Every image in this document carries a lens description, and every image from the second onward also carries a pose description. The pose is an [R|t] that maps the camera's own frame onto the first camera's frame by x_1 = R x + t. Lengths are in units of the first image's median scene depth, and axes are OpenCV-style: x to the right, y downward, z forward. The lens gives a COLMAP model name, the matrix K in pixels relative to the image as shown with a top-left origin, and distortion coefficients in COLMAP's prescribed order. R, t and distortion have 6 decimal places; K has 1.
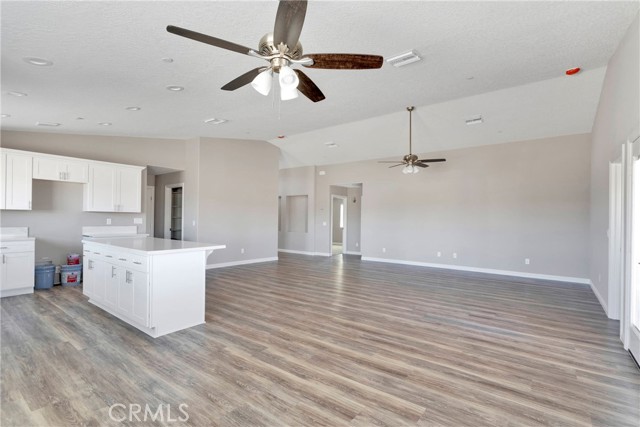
lens RADIAL K [[304.2, 0, 331.8], [0, 304.2, 219.3], [0, 0, 1]] dist [0.000594, 0.002041]
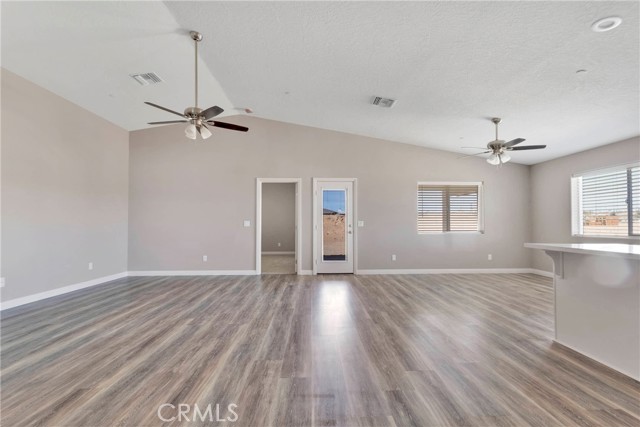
lens RADIAL K [[304.2, 0, 320.0], [0, 304.2, 216.2], [0, 0, 1]] dist [0.000594, 0.002041]
pose [[-0.607551, 0.009741, 0.794221, -0.555777], [-0.007704, 0.999806, -0.018155, 0.030492], [-0.794243, -0.017149, -0.607358, 1.611348]]
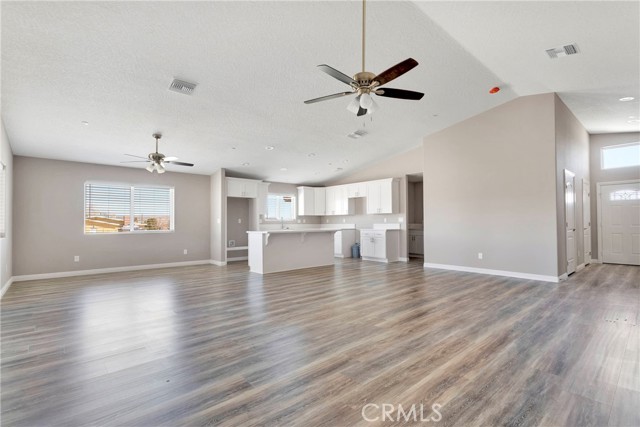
lens RADIAL K [[304.2, 0, 323.4], [0, 304.2, 224.3], [0, 0, 1]] dist [0.000594, 0.002041]
pose [[-0.209960, -0.007269, -0.977683, 1.040317], [0.004524, 0.999954, -0.008406, 0.052194], [0.977700, -0.006188, -0.209917, 1.416433]]
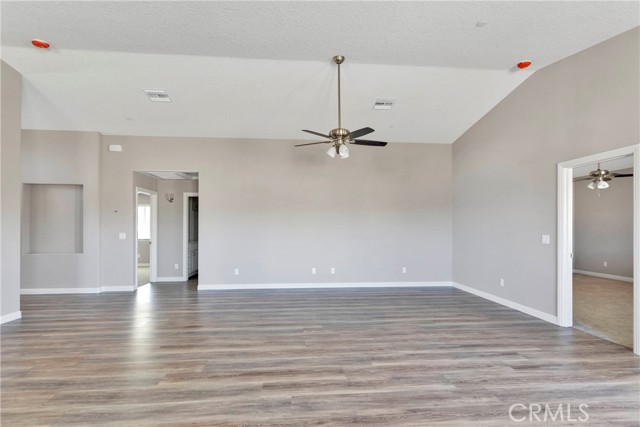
lens RADIAL K [[304.2, 0, 324.6], [0, 304.2, 232.0], [0, 0, 1]] dist [0.000594, 0.002041]
pose [[0.751351, -0.018420, 0.659645, -0.281464], [0.006790, 0.999773, 0.020184, -0.004777], [-0.659868, -0.010687, 0.751306, 0.712625]]
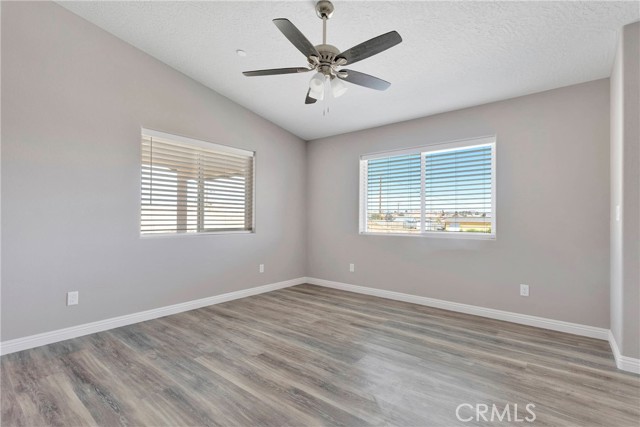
lens RADIAL K [[304.2, 0, 322.8], [0, 304.2, 214.9], [0, 0, 1]] dist [0.000594, 0.002041]
pose [[-0.998284, -0.020550, 0.054827, -0.107107], [-0.021484, 0.999633, -0.016504, 0.038665], [-0.054468, -0.017653, -0.998359, 0.986299]]
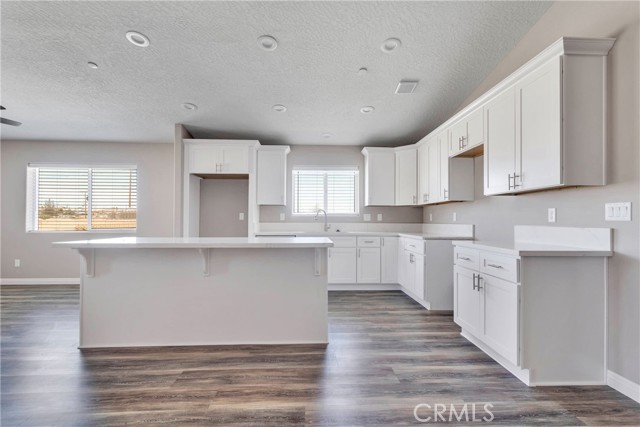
lens RADIAL K [[304.2, 0, 328.2], [0, 304.2, 215.4], [0, 0, 1]] dist [0.000594, 0.002041]
pose [[-0.779761, -0.026482, -0.625517, -0.343804], [-0.013719, 0.999588, -0.025217, 0.032560], [0.625927, -0.011082, -0.779803, 1.579336]]
